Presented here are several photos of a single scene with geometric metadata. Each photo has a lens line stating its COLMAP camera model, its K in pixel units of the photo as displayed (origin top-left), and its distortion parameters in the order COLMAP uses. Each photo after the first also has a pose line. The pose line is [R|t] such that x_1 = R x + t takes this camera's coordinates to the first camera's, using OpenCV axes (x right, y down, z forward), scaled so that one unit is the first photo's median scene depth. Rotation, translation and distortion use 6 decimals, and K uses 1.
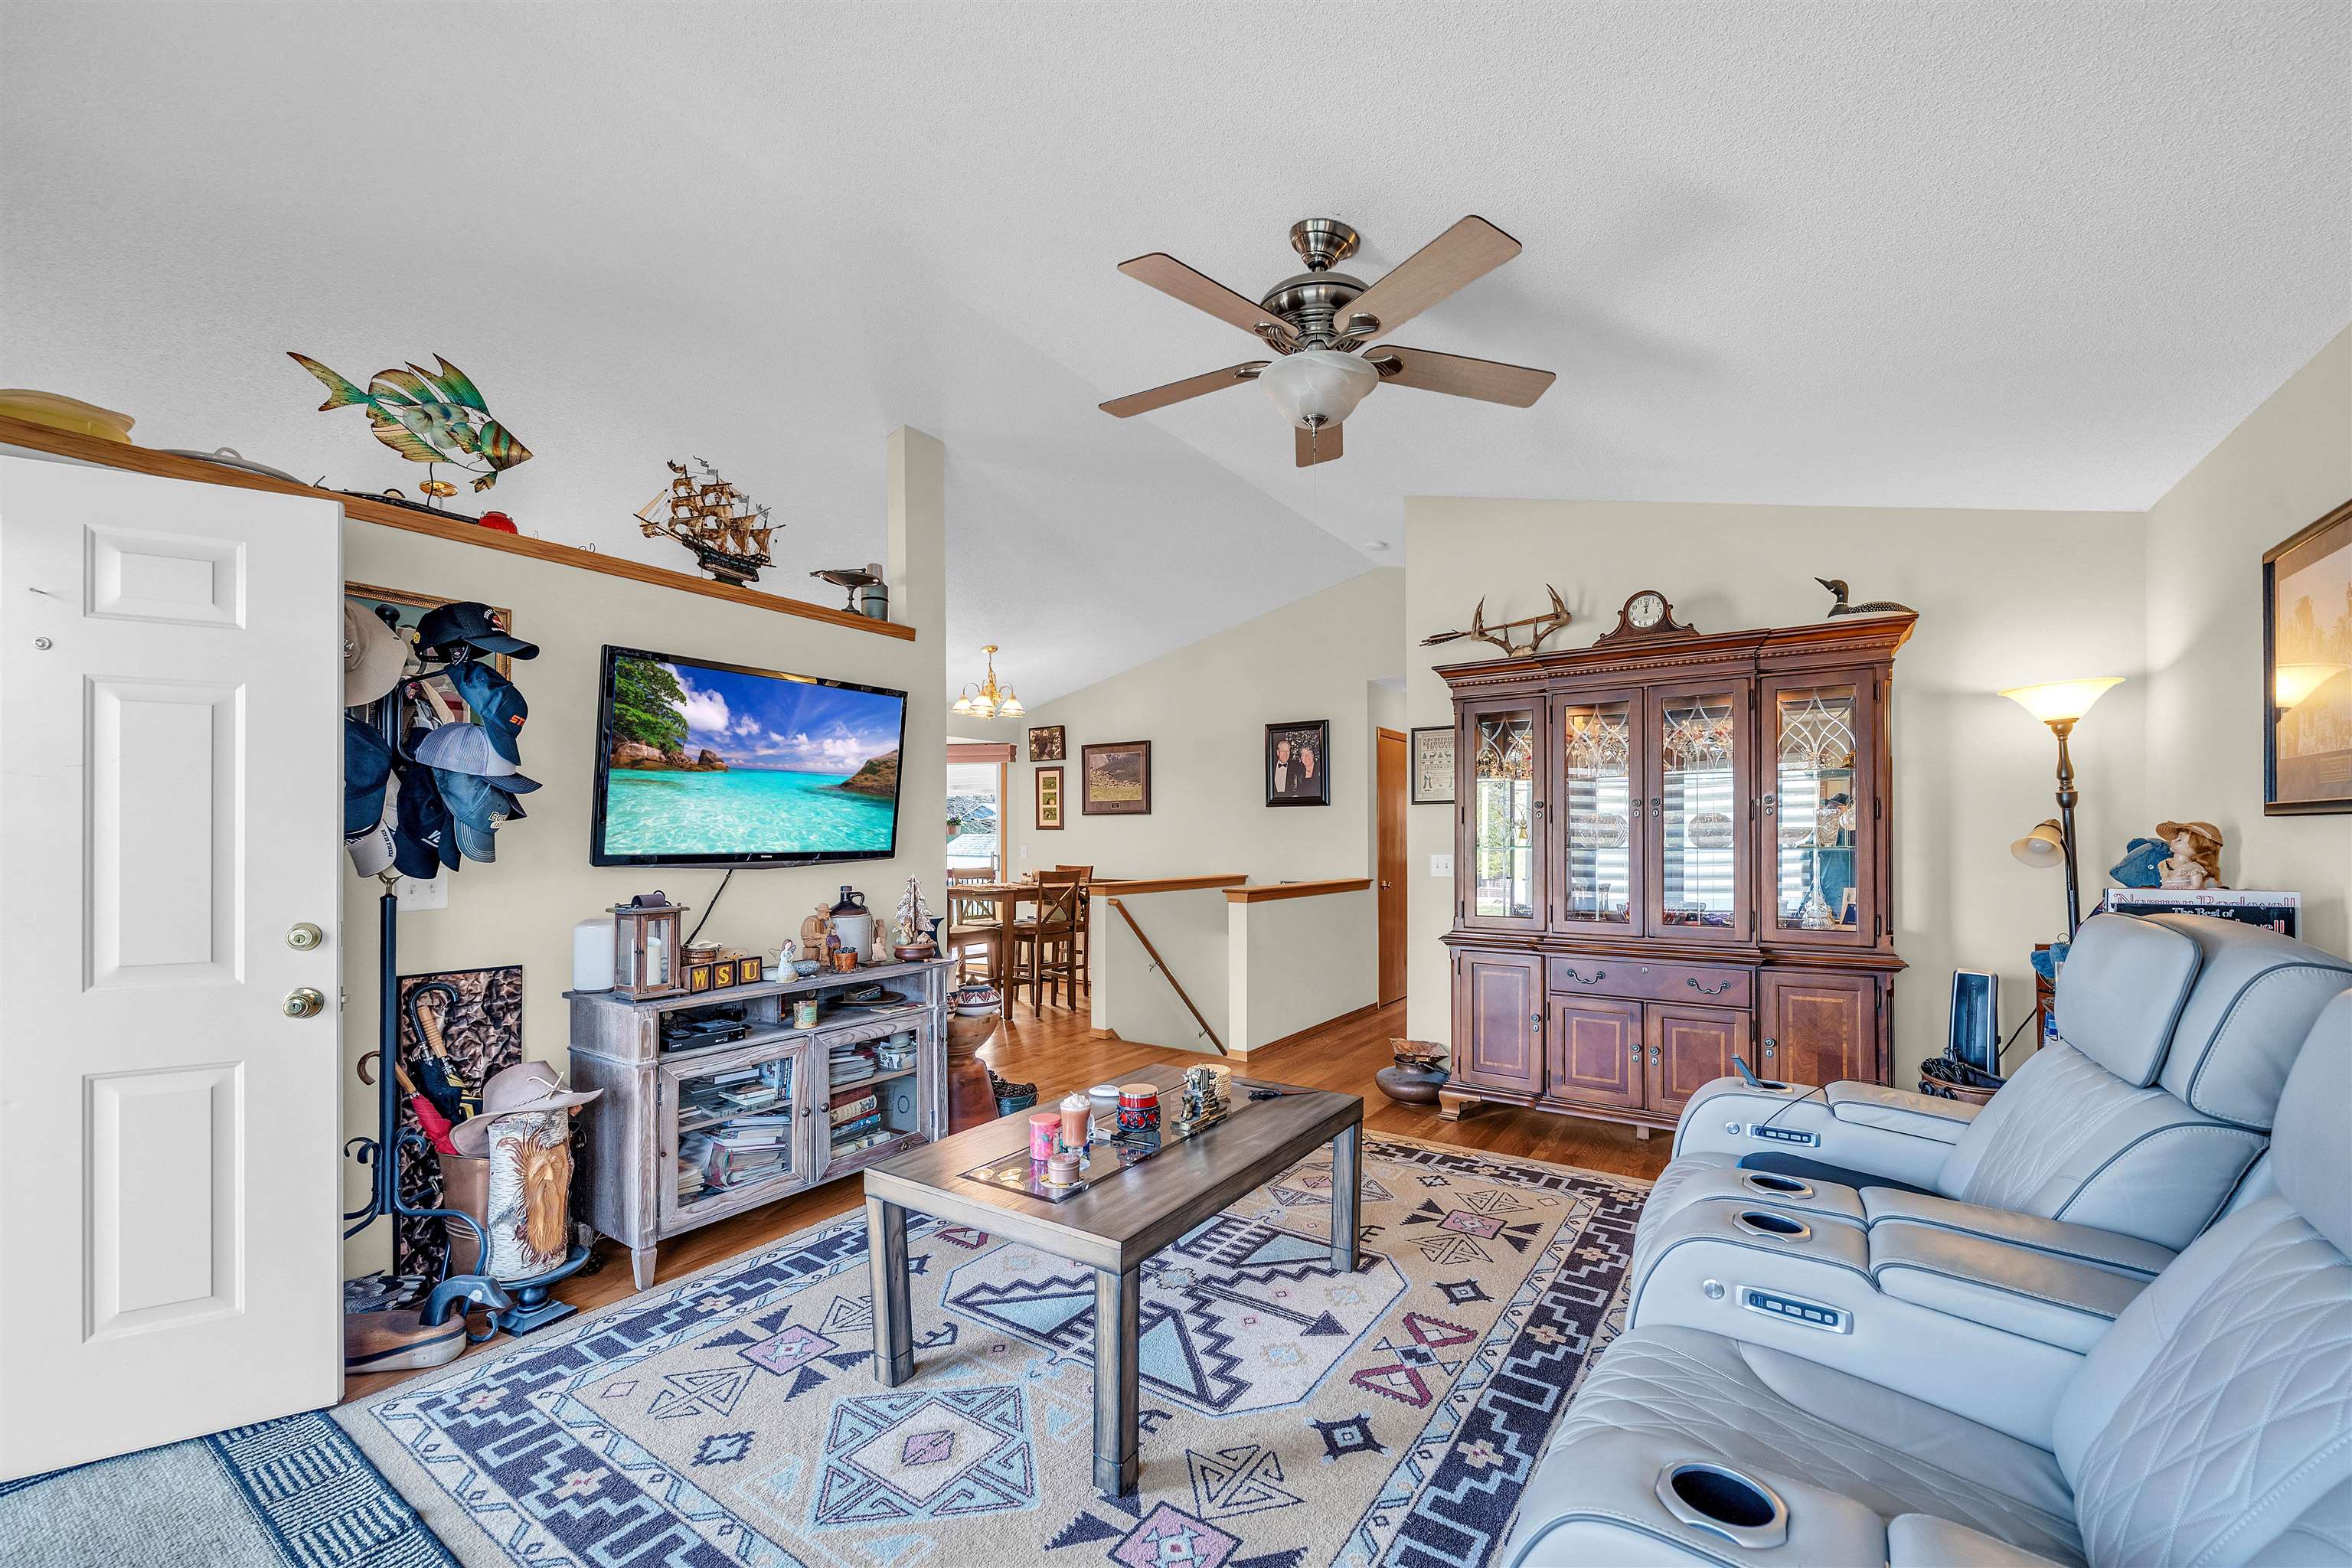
lens RADIAL K [[932.0, 0, 1168.7], [0, 932.0, 814.9], [0, 0, 1]] dist [-0.001682, -0.000341]
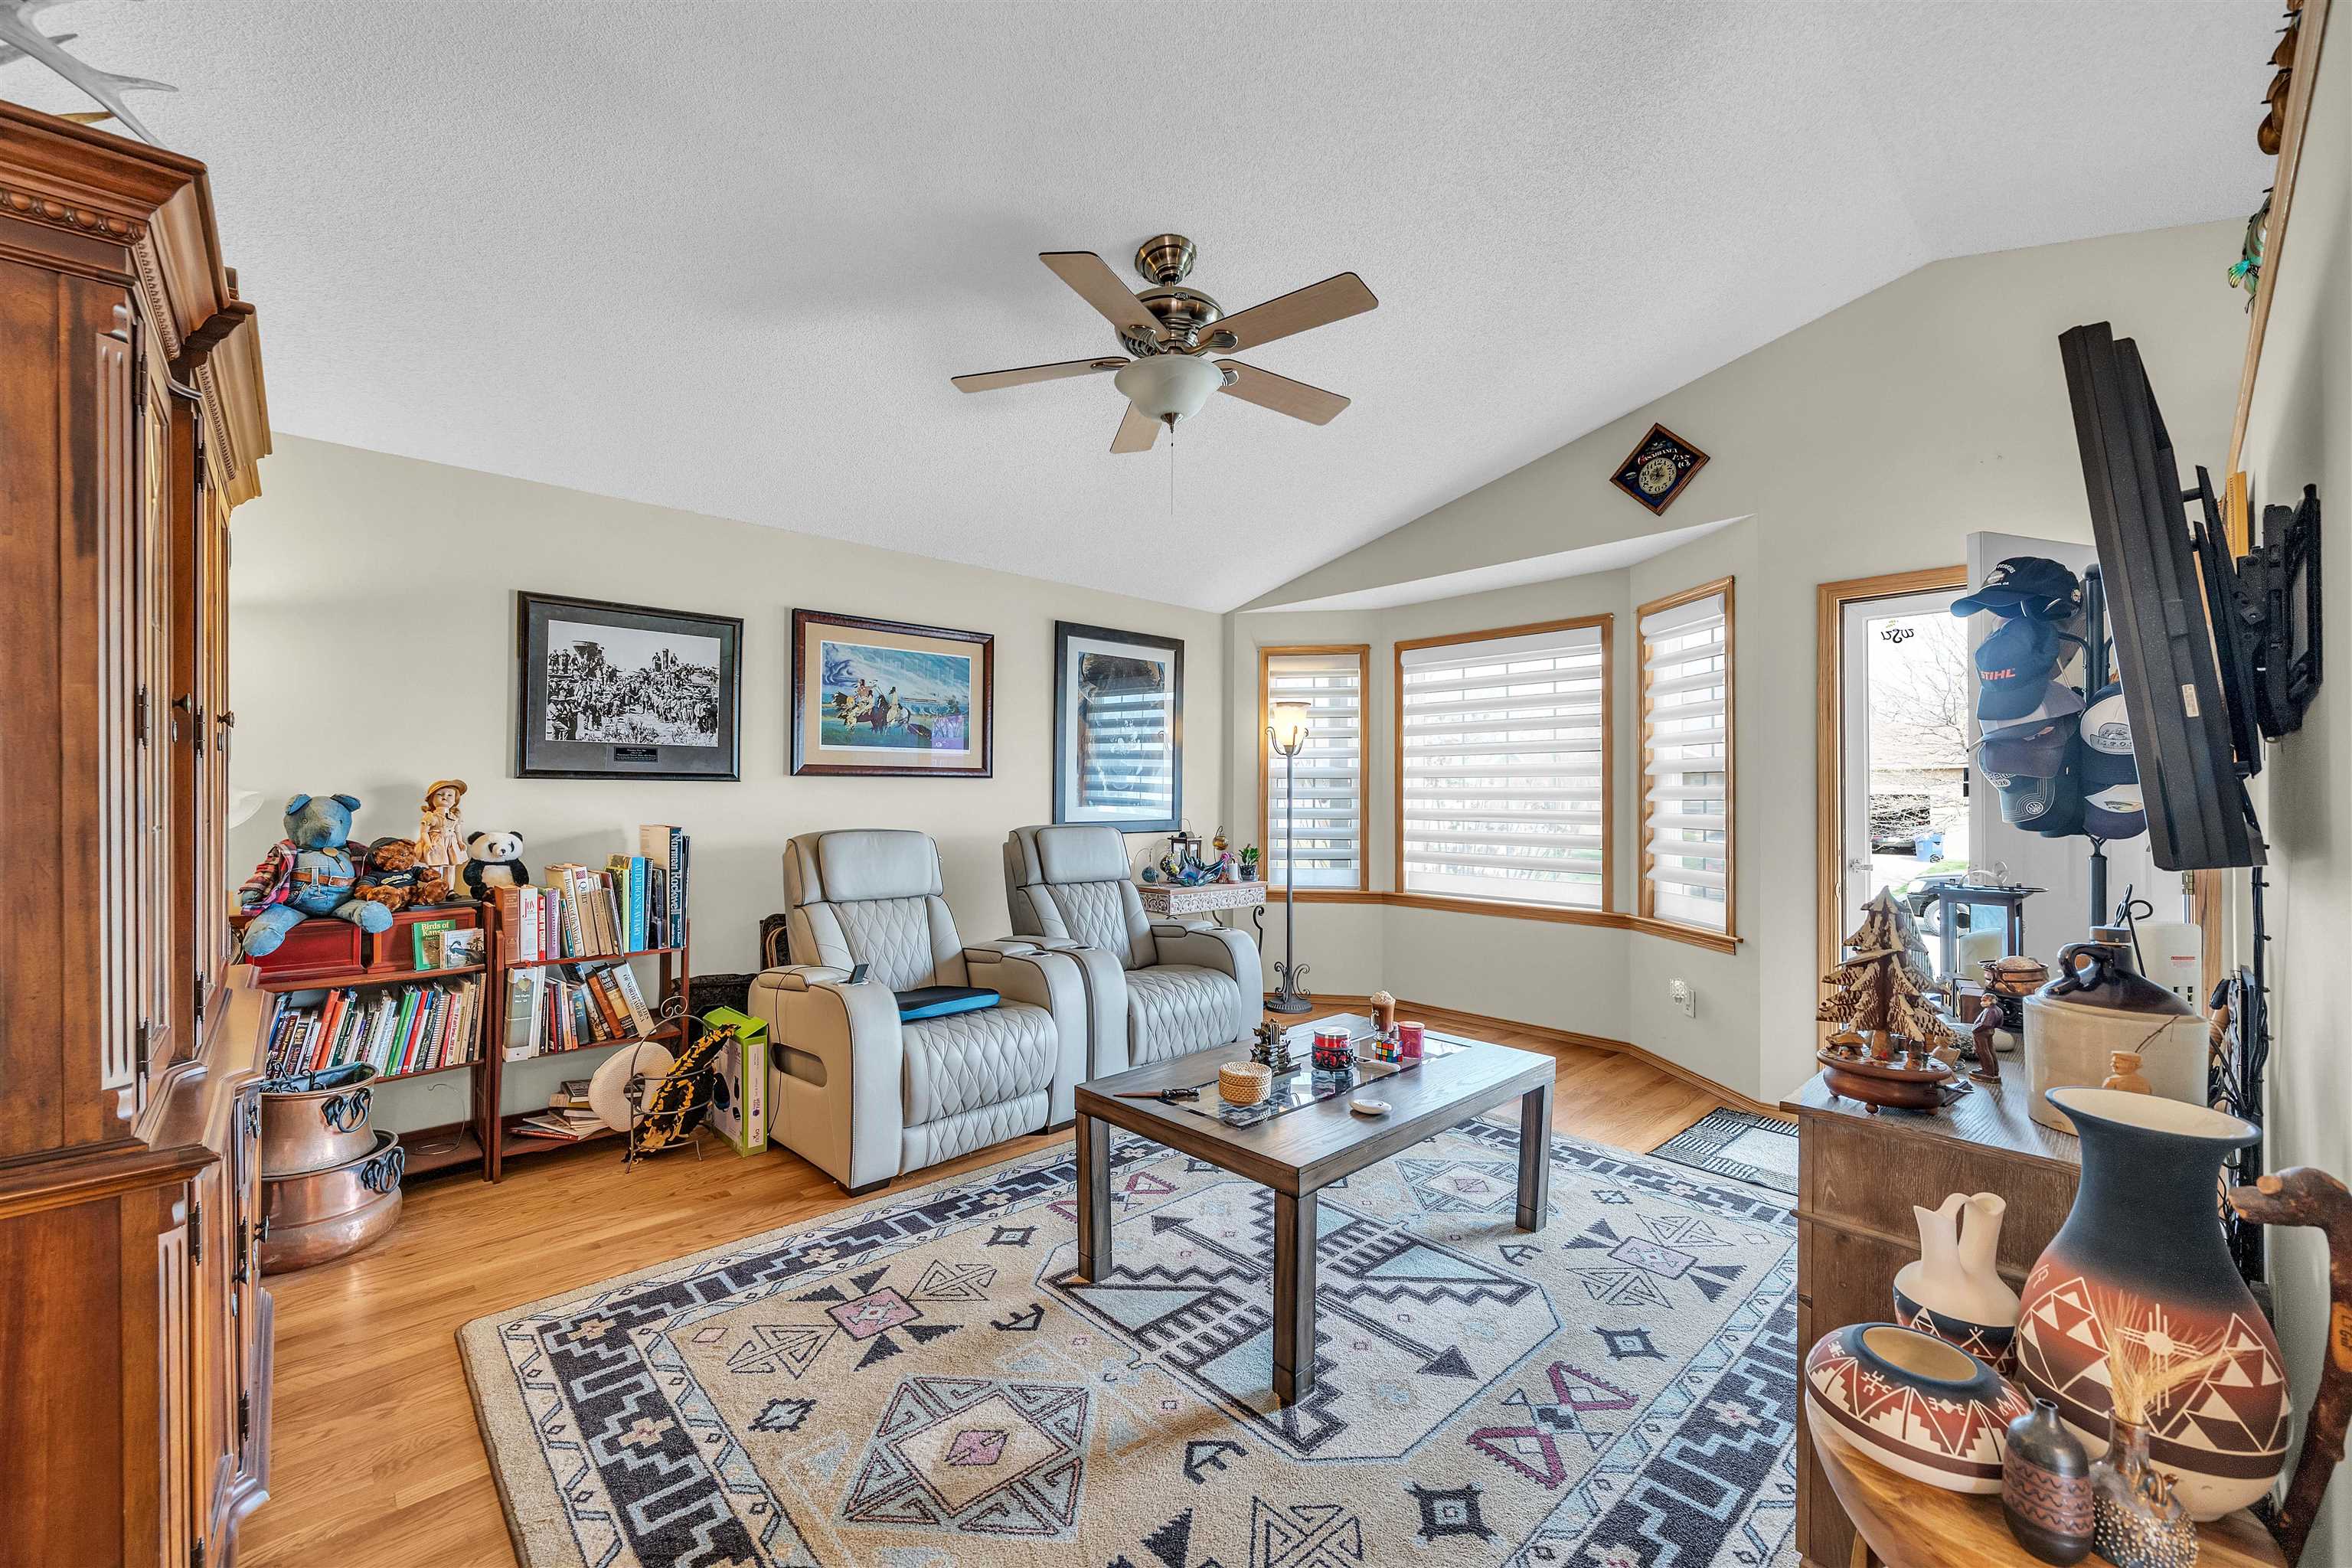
lens RADIAL K [[932.0, 0, 1161.4], [0, 932.0, 785.6], [0, 0, 1]] dist [-0.001682, -0.000341]
pose [[-0.973378, -0.003233, 0.229183, -0.058694], [-0.010914, 0.999420, -0.032255, 0.032127], [-0.228945, -0.033898, -0.972849, 1.441357]]
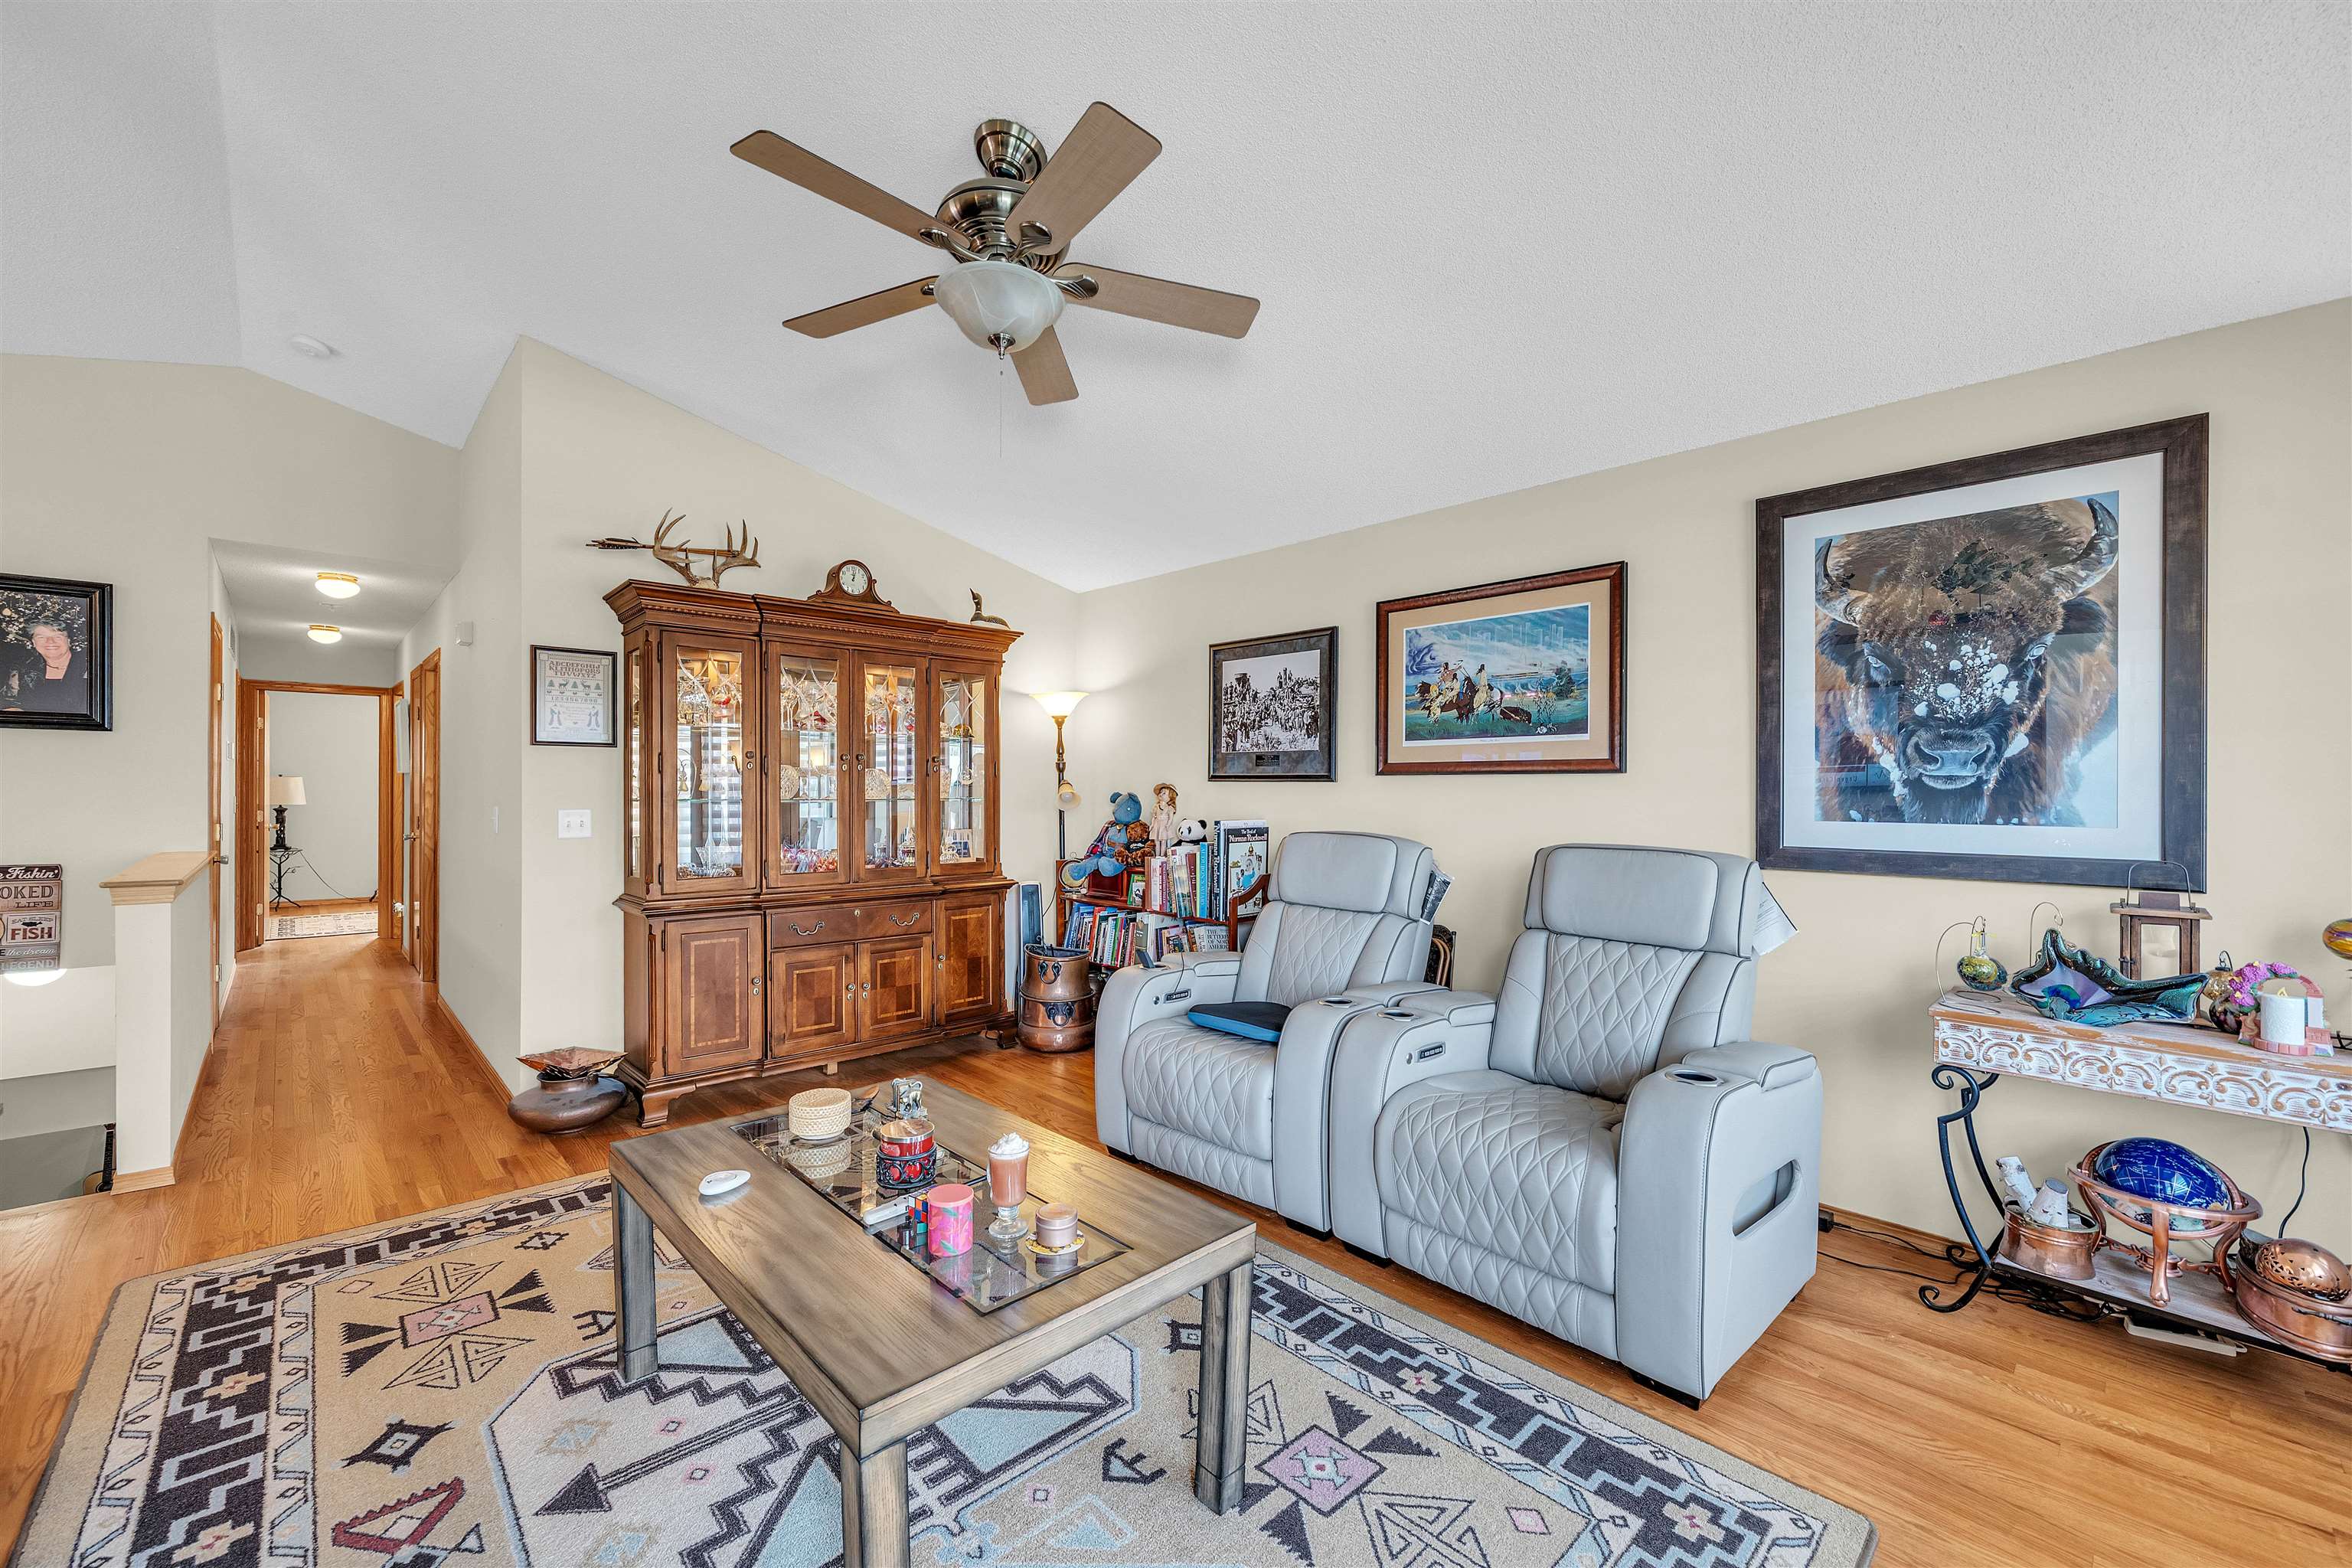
lens RADIAL K [[932.0, 0, 1159.3], [0, 932.0, 789.9], [0, 0, 1]] dist [-0.001682, -0.000341]
pose [[0.218241, -0.001416, 0.975894, -0.494508], [-0.030494, 0.999501, 0.008269, 0.004198], [-0.975418, -0.031564, 0.218089, 0.447161]]
